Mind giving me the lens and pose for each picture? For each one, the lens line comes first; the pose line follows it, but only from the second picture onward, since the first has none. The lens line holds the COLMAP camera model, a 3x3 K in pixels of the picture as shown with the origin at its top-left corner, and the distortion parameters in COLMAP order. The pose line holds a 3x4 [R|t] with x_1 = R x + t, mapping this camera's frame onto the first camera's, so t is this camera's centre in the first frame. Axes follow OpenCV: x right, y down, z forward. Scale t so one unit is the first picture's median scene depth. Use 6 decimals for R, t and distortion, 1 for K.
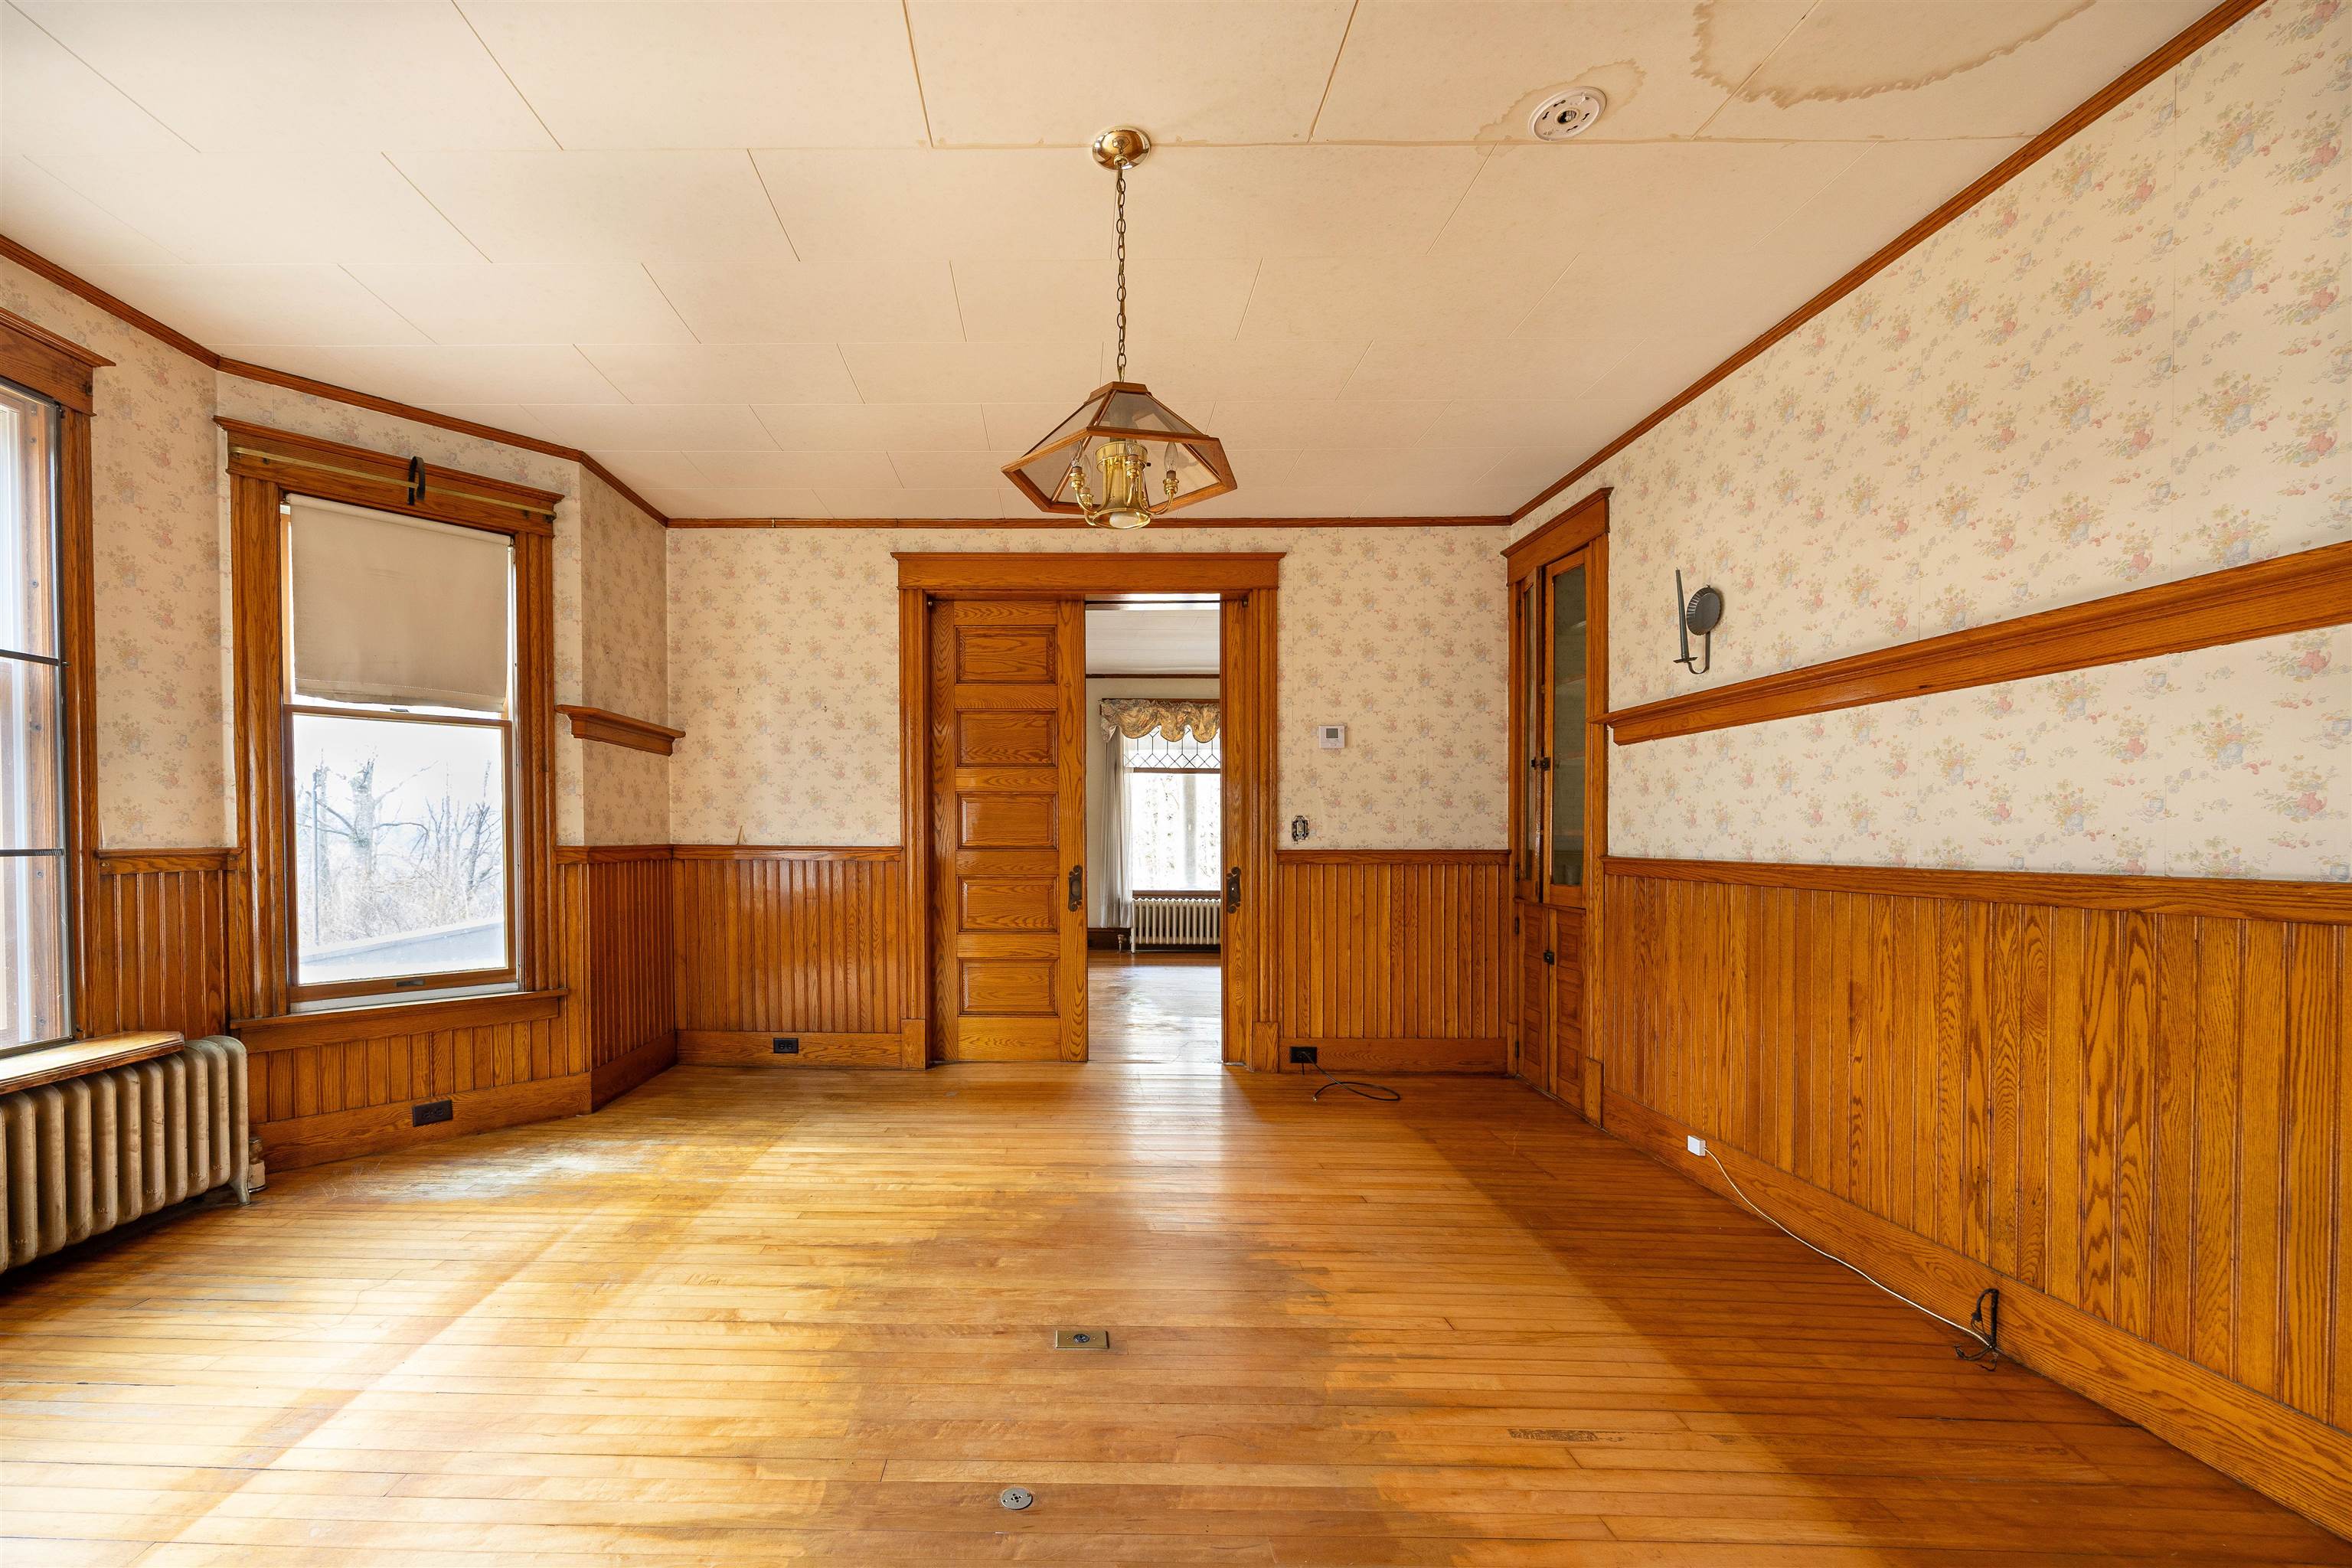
lens RADIAL K [[946.3, 0, 1058.2], [0, 946.3, 853.1], [0, 0, 1]] dist [-0.002660, 0.000291]
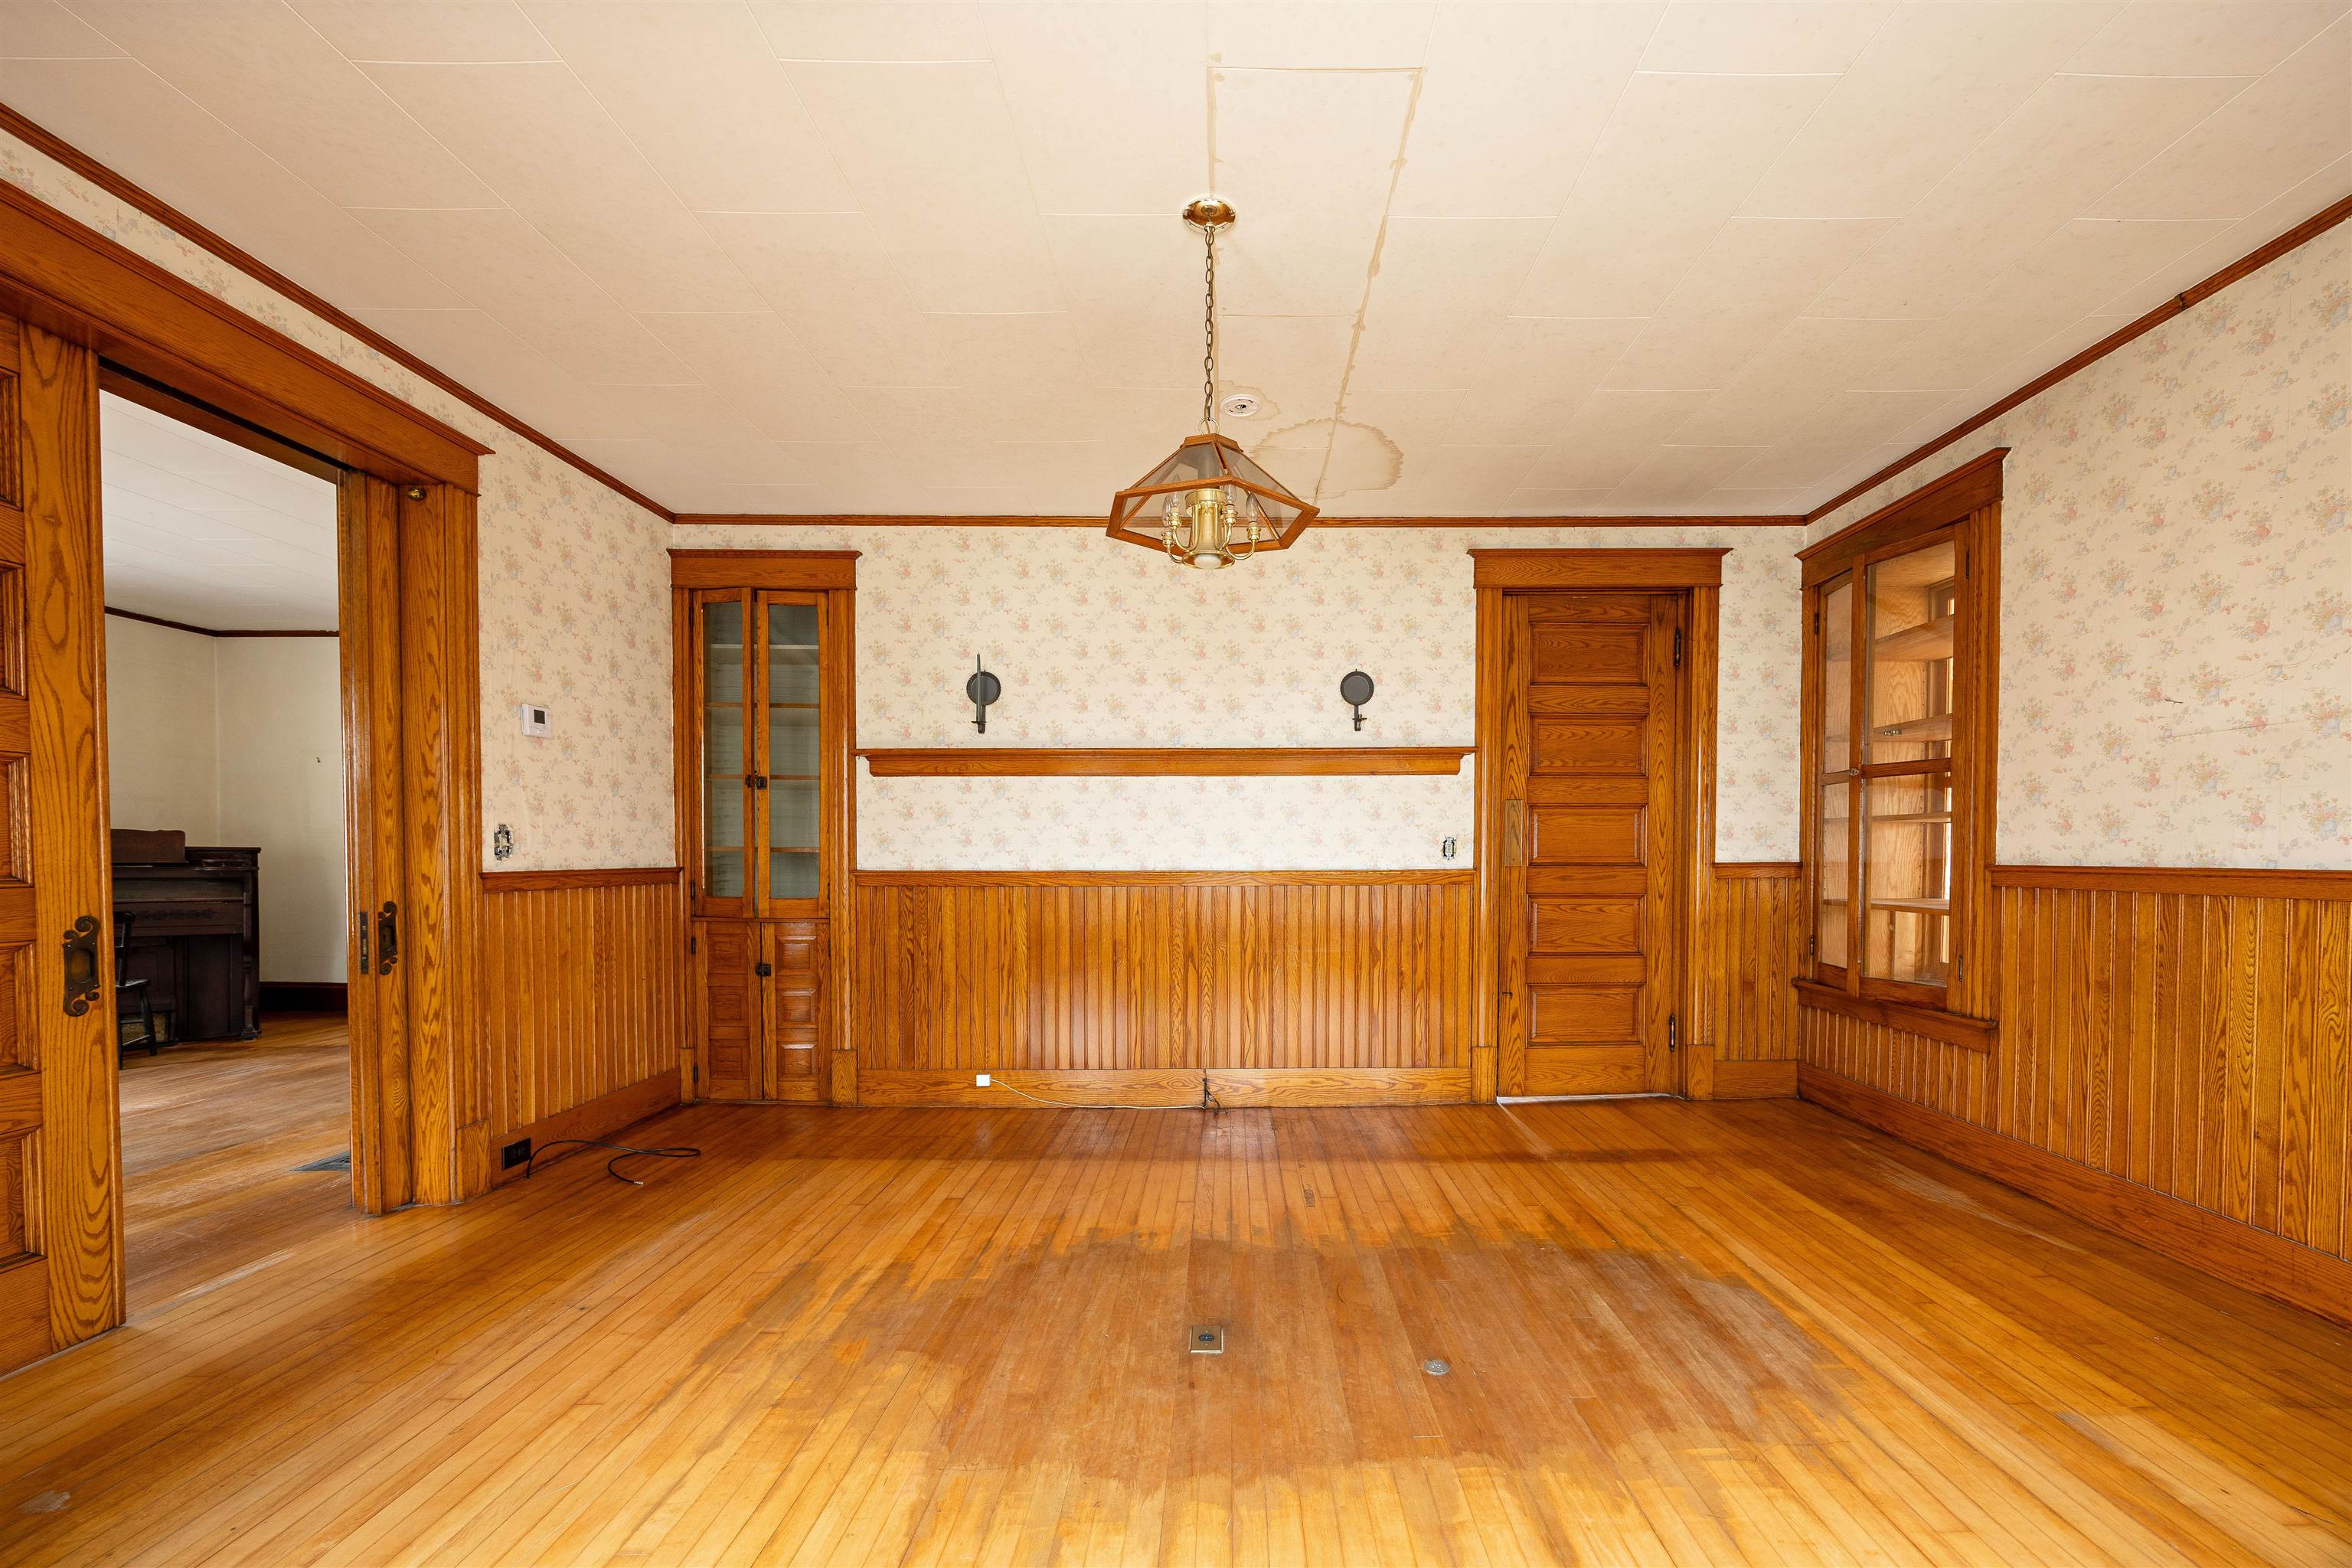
lens RADIAL K [[922.4, 0, 1235.3], [0, 922.4, 868.1], [0, 0, 1]] dist [-0.004872, 0.000456]
pose [[-0.019821, -0.016651, 0.999665, -0.573523], [0.017631, 0.999700, 0.017002, -0.010531], [-0.999648, 0.017962, -0.019522, 0.575659]]
